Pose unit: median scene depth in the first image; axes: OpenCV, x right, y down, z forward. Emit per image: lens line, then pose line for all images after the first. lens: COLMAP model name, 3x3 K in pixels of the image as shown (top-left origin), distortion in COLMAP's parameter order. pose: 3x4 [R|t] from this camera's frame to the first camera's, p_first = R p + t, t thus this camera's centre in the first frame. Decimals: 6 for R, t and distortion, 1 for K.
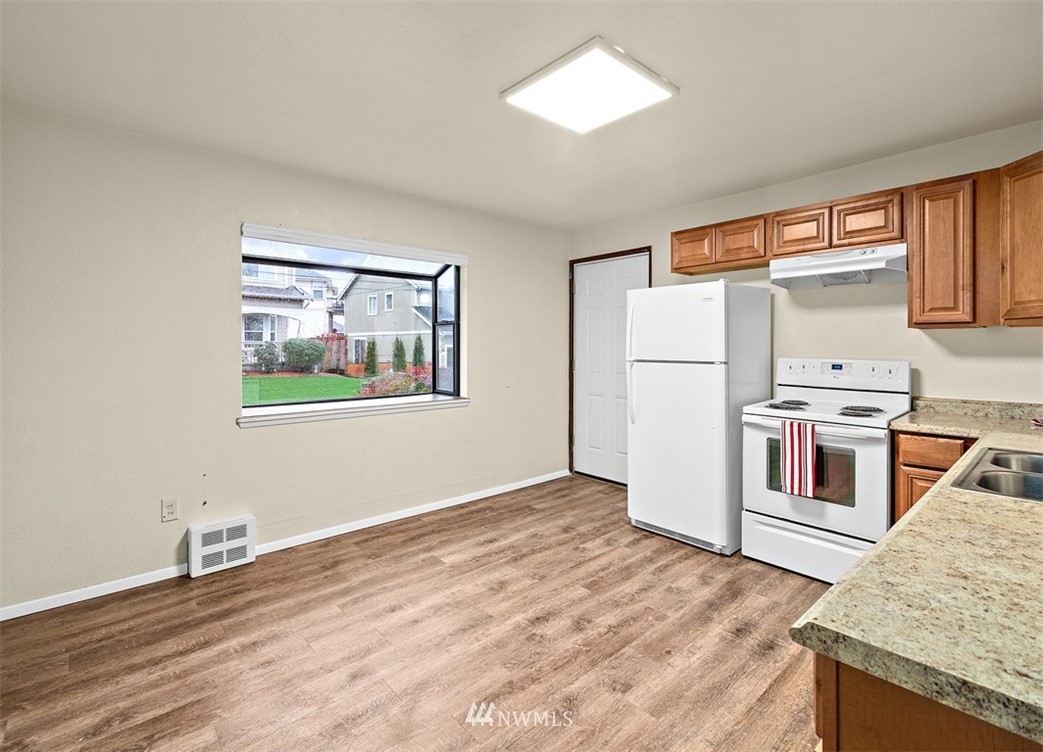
lens RADIAL K [[490.1, 0, 517.5], [0, 490.1, 340.6], [0, 0, 1]] dist [0.000500, -0.000187]
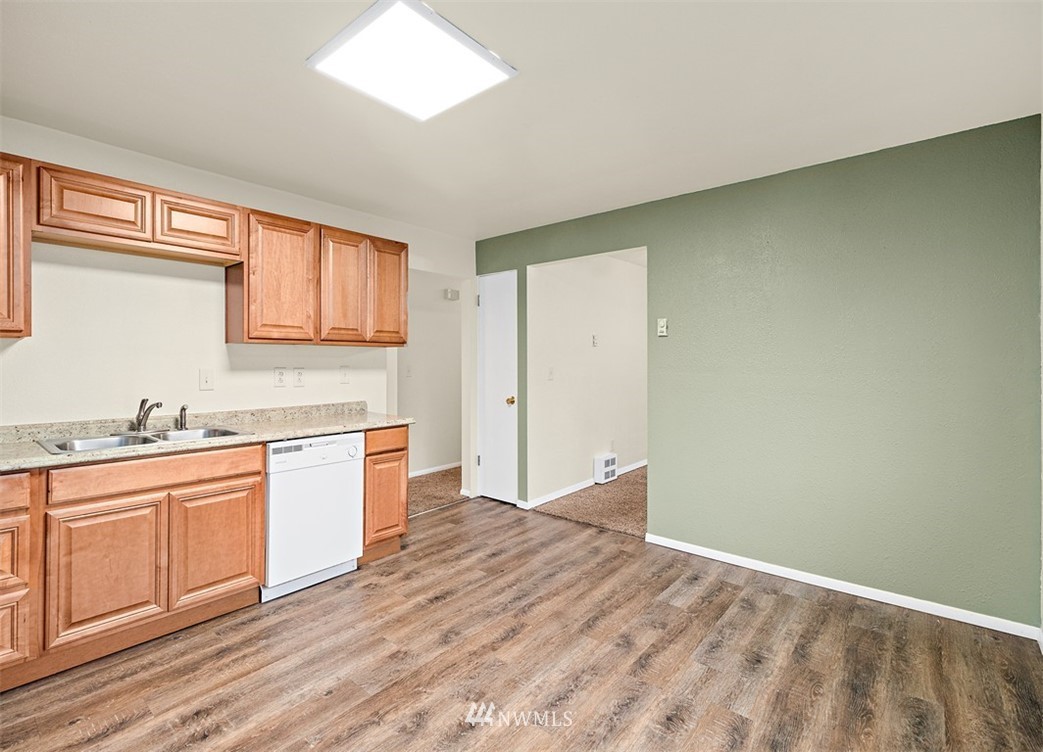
lens RADIAL K [[482.7, 0, 522.2], [0, 482.7, 355.2], [0, 0, 1]] dist [-0.002863, 0.000000]
pose [[-0.987674, -0.003364, -0.156491, 0.069098], [0.000654, 0.999672, -0.025620, 0.018341], [0.156526, -0.025407, -0.987347, 1.457182]]
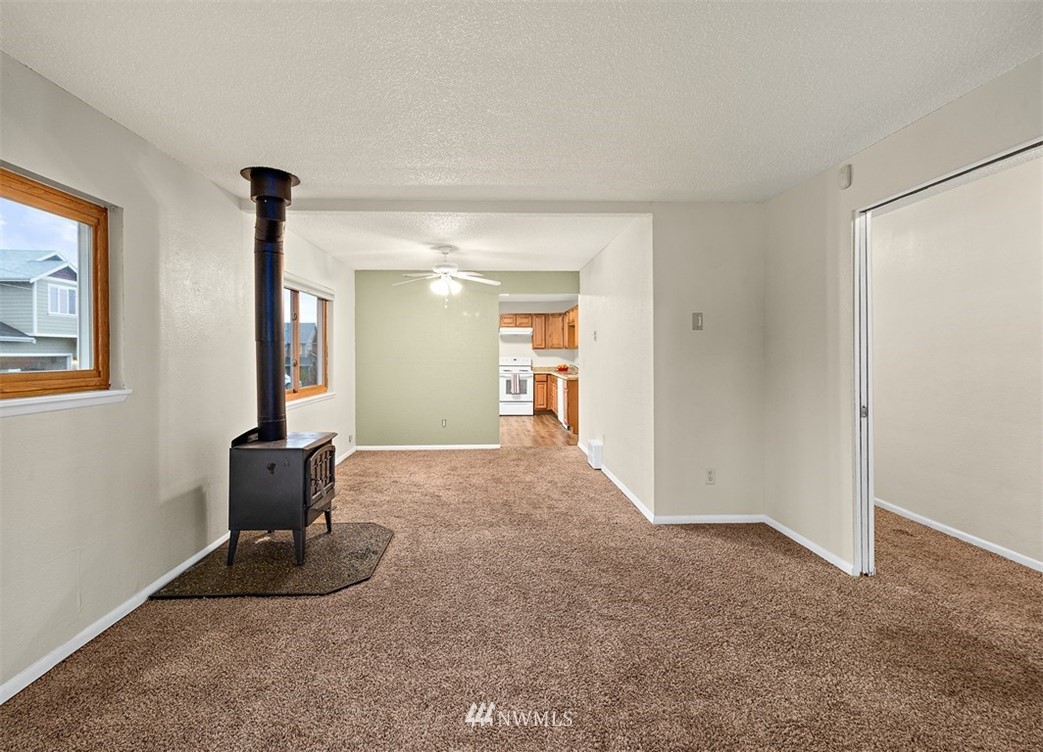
lens RADIAL K [[485.3, 0, 512.0], [0, 485.3, 356.9], [0, 0, 1]] dist [-0.000466, -0.000391]
pose [[0.626155, -0.010055, 0.779634, -2.256539], [-0.005046, 0.999844, 0.016947, -0.028009], [-0.779683, -0.014546, 0.626006, -1.263559]]
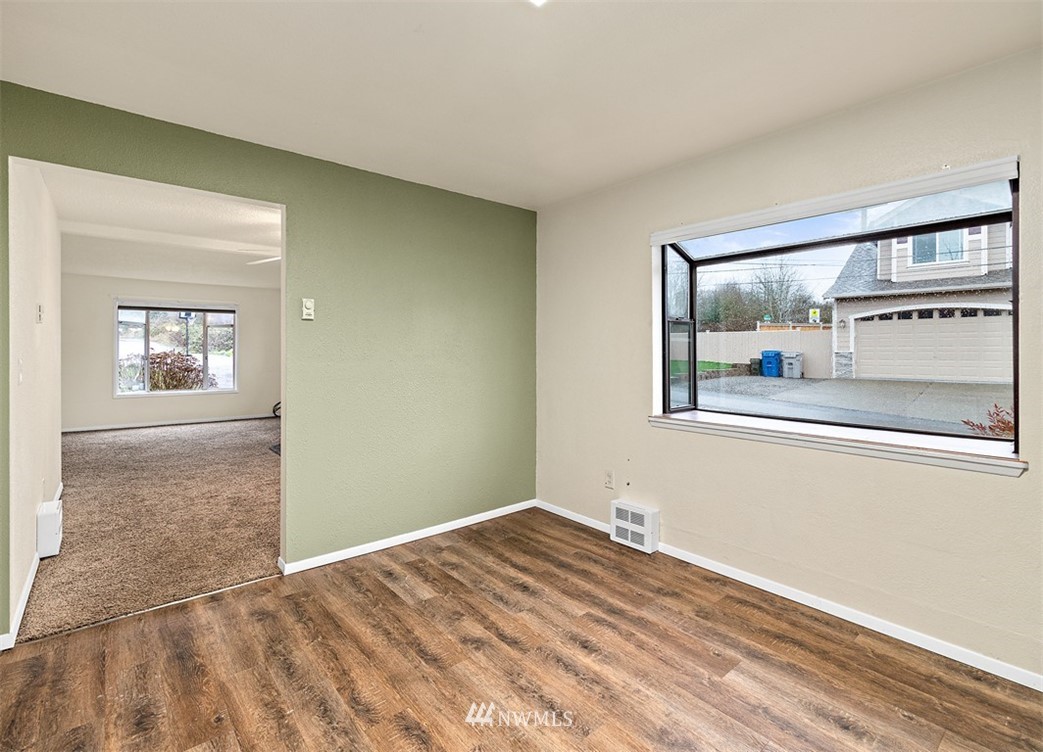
lens RADIAL K [[485.3, 0, 512.0], [0, 485.3, 356.9], [0, 0, 1]] dist [-0.000466, -0.000391]
pose [[-0.029463, 0.010567, -0.999510, 0.537106], [0.011356, 0.999883, 0.010236, 0.011494], [0.999501, -0.011049, -0.029580, 0.772298]]
